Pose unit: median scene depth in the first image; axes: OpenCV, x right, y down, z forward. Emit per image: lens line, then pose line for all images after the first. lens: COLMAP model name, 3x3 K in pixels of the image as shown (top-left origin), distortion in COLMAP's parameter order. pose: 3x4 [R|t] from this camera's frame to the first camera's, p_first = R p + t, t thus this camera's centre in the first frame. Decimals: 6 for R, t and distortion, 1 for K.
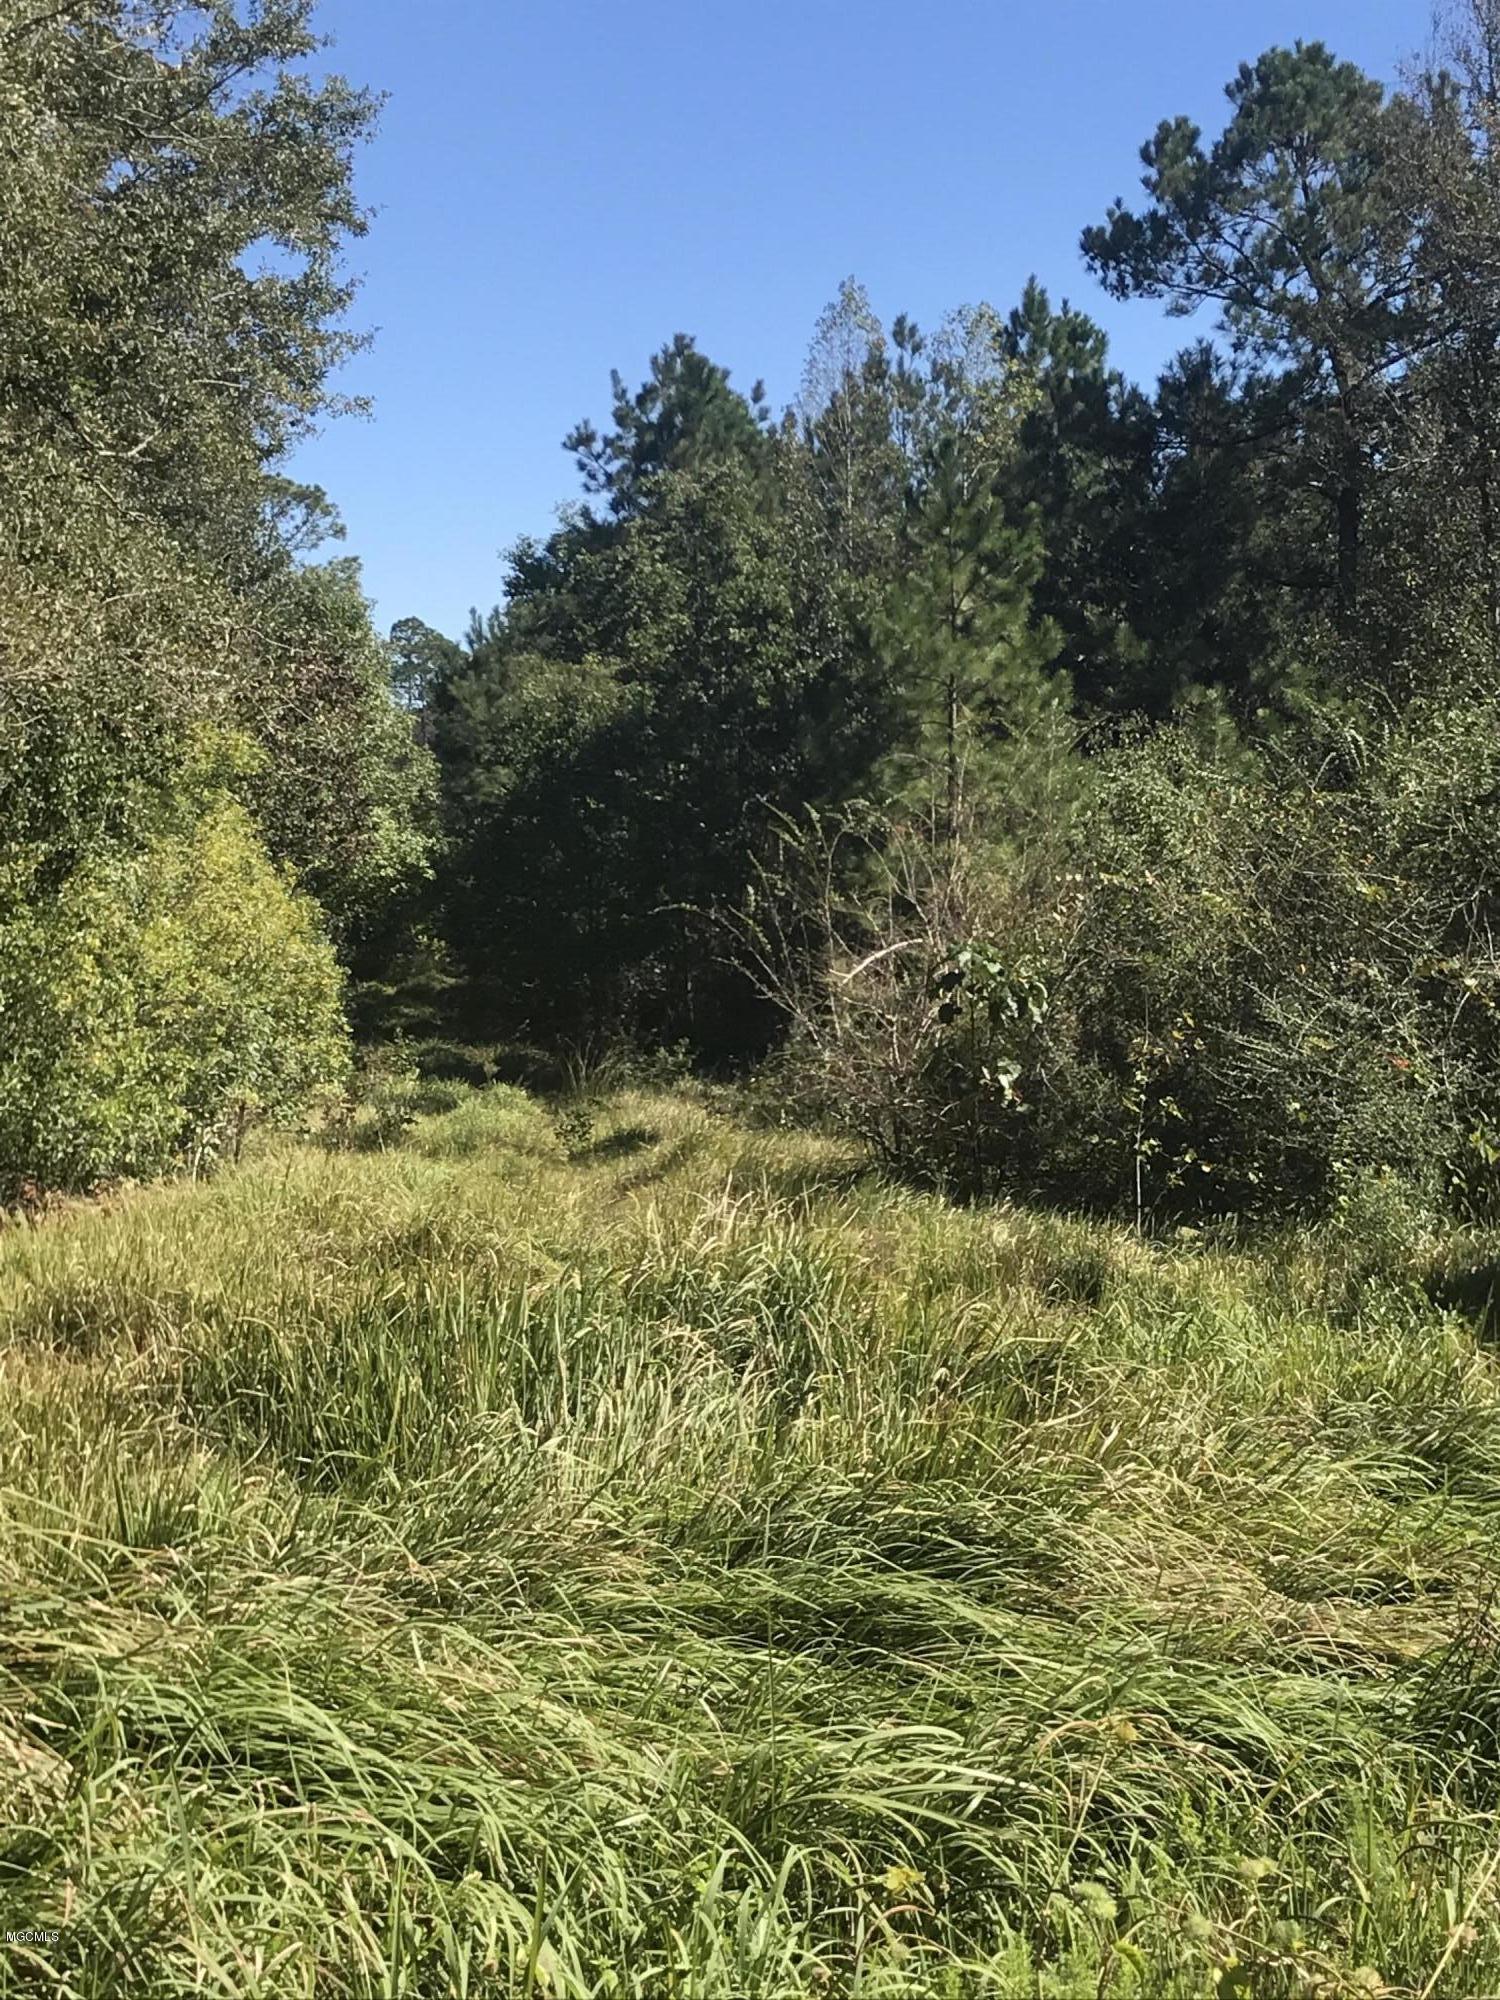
lens RADIAL K [[3450.2, 0, 750.0], [0, 3450.2, 1000.0], [0, 0, 1]] dist [0.029245, 0.110715]
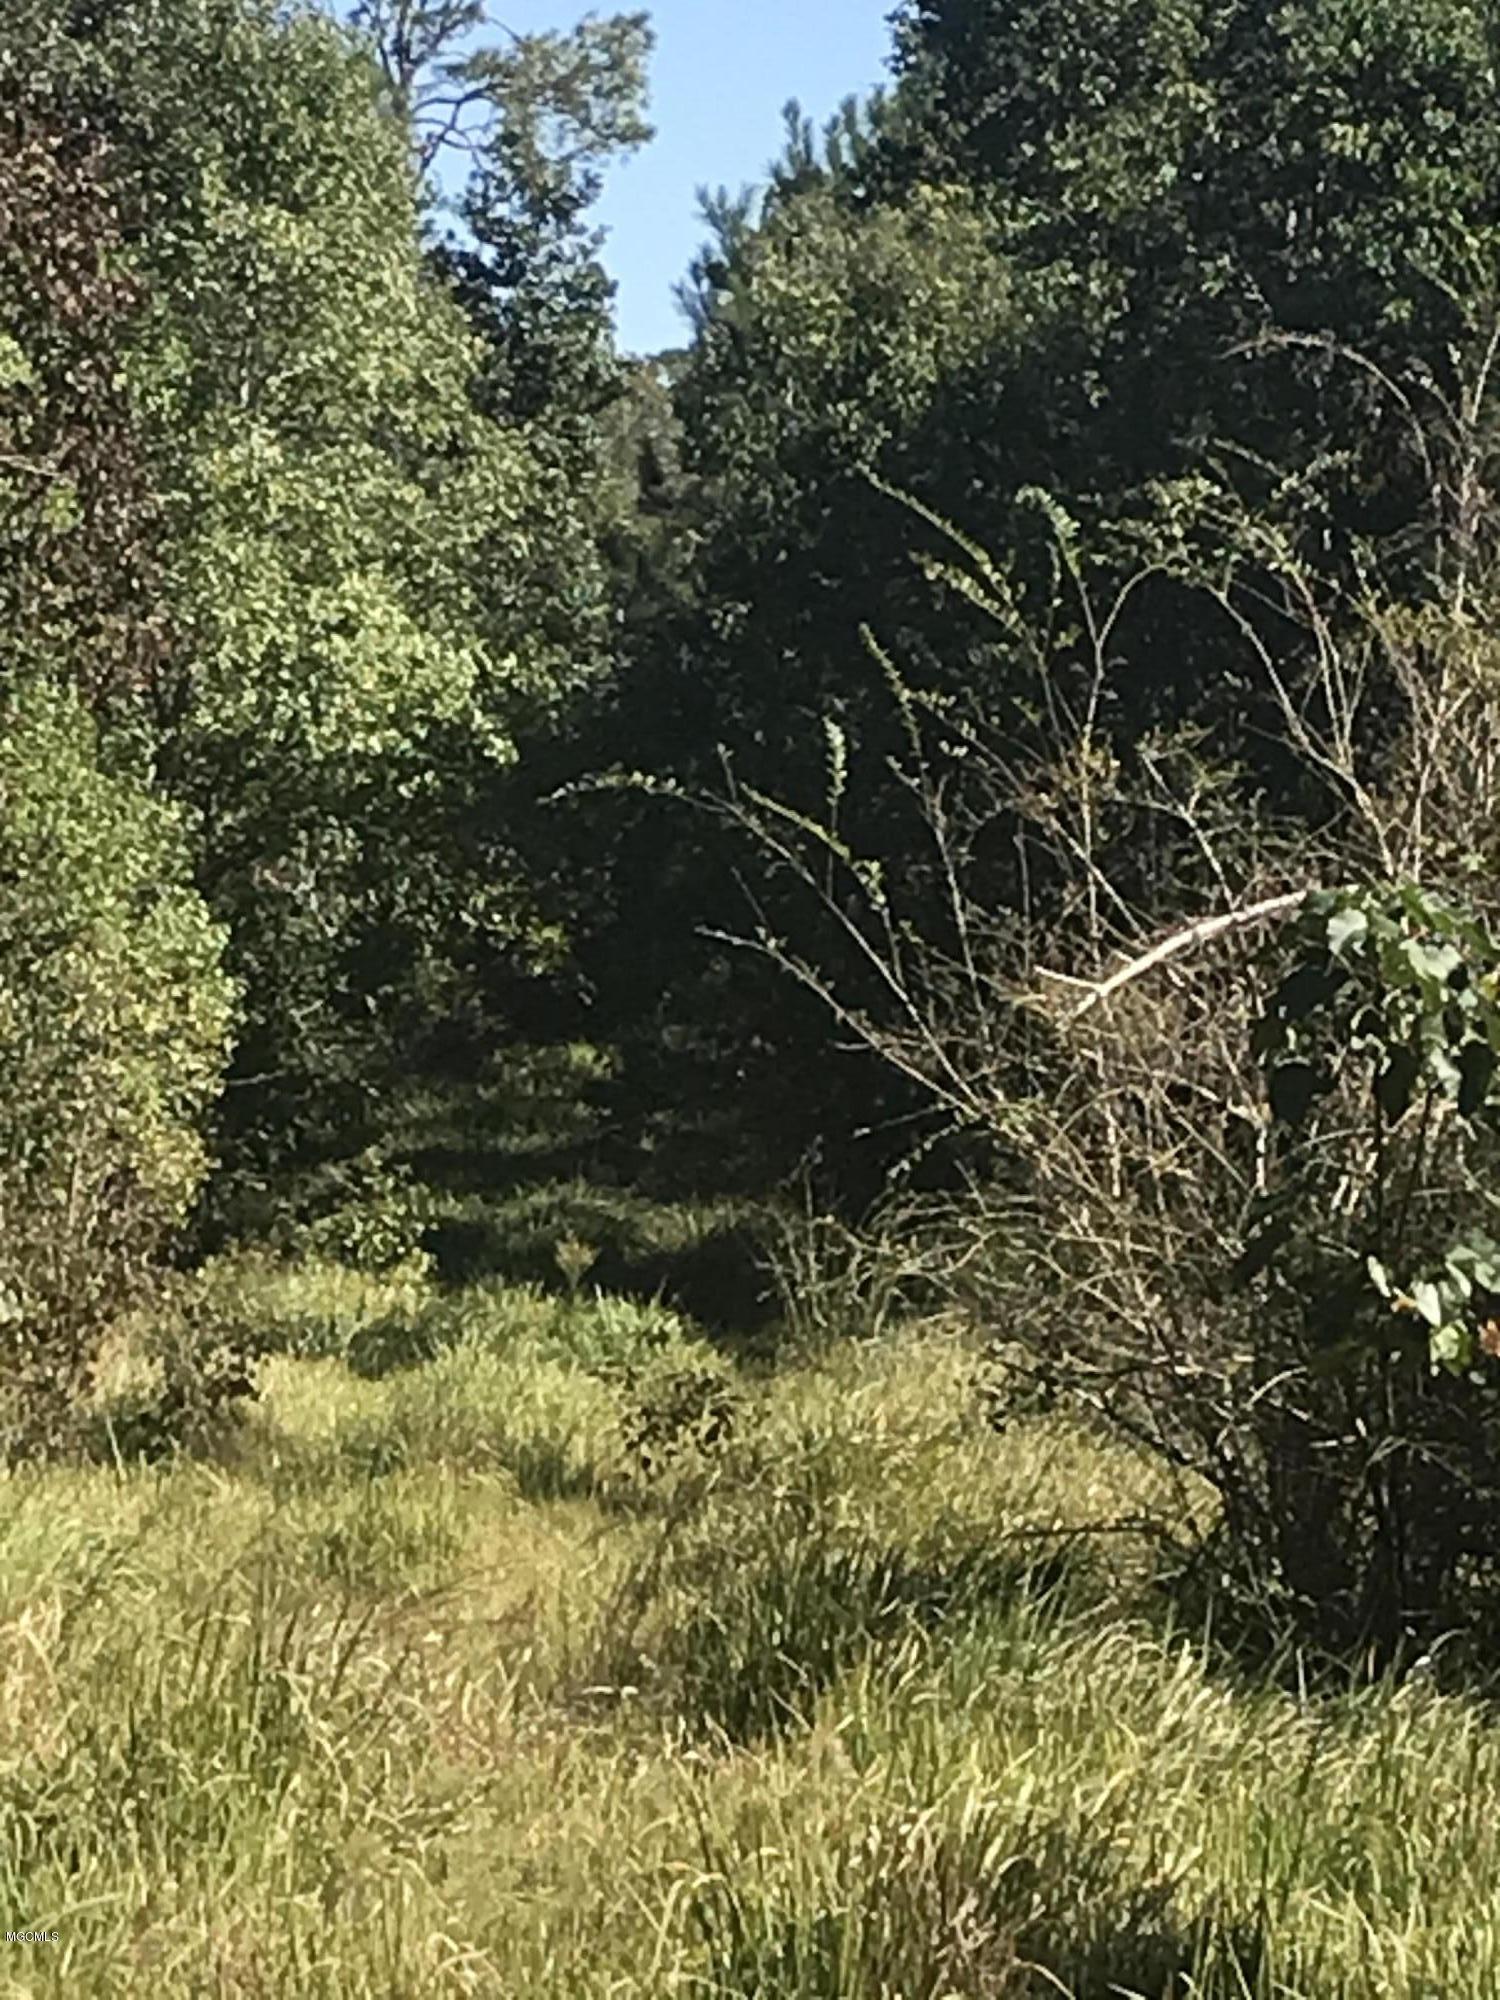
lens RADIAL K [[8297.5, 0, 750.0], [0, 8297.5, 1000.0], [0, 0, 1]] dist [0.138826, 7.763073]
pose [[0.993438, 0.017013, -0.113103, 0.039674], [-0.018535, 0.999751, -0.012422, 0.002324], [0.112863, 0.014437, 0.993506, 0.084121]]
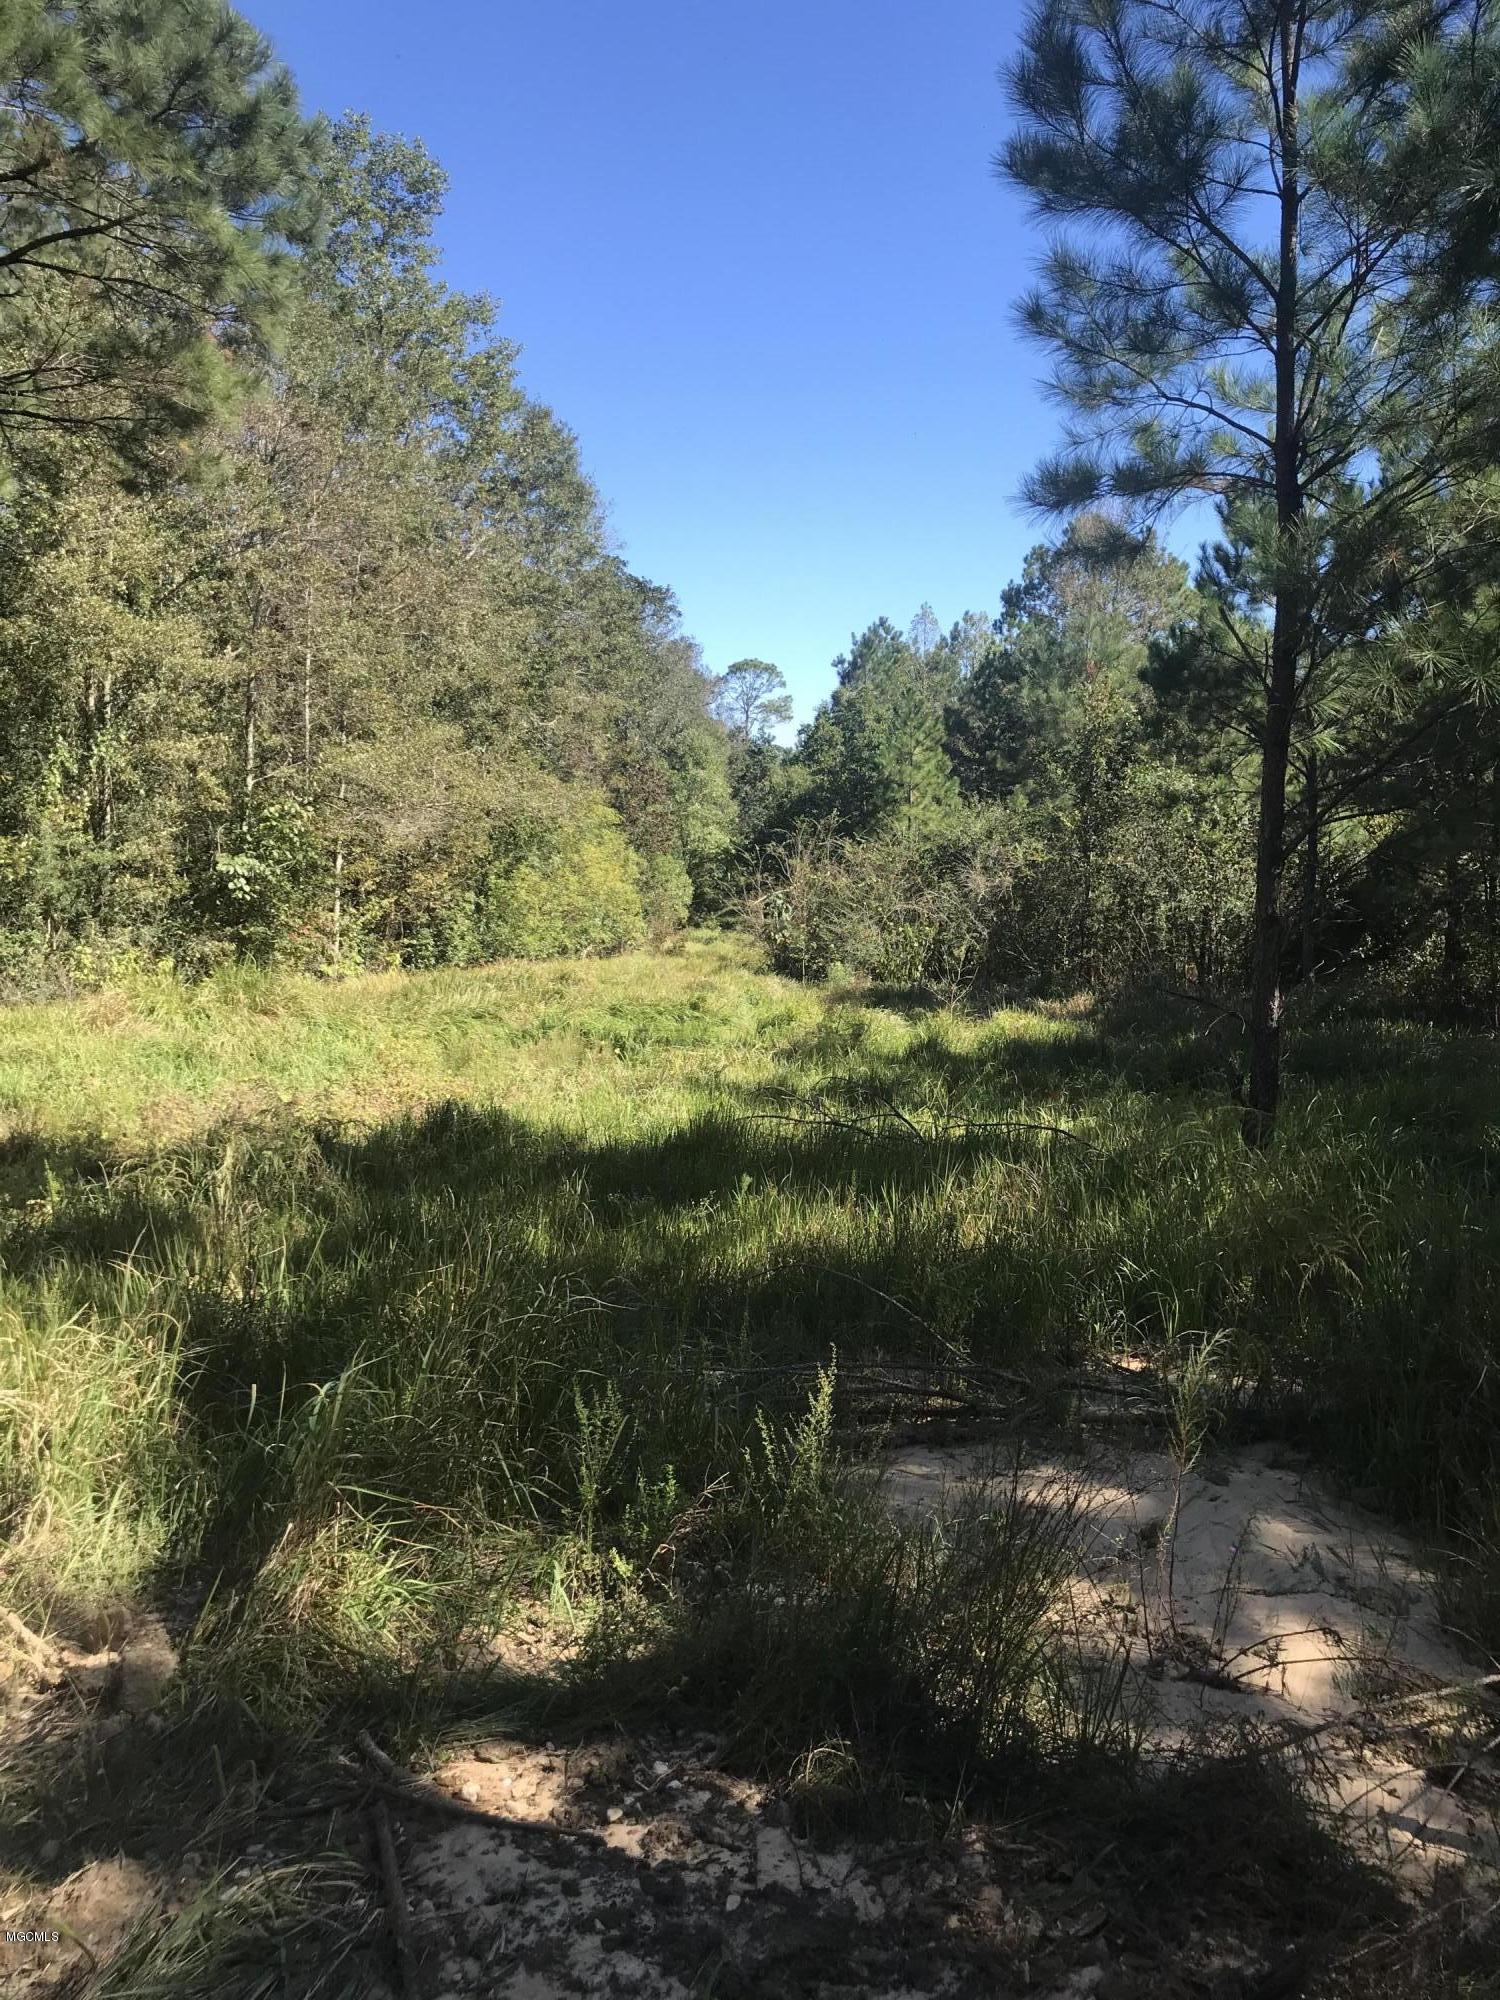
lens RADIAL K [[1629.9, 0, 750.0], [0, 1629.9, 1000.0], [0, 0, 1]] dist [-0.001658, -0.000481]
pose [[0.986811, 0.021196, -0.160484, 0.115404], [-0.010458, 0.997667, 0.067459, -0.007711], [0.161539, -0.064891, 0.984731, -0.199311]]
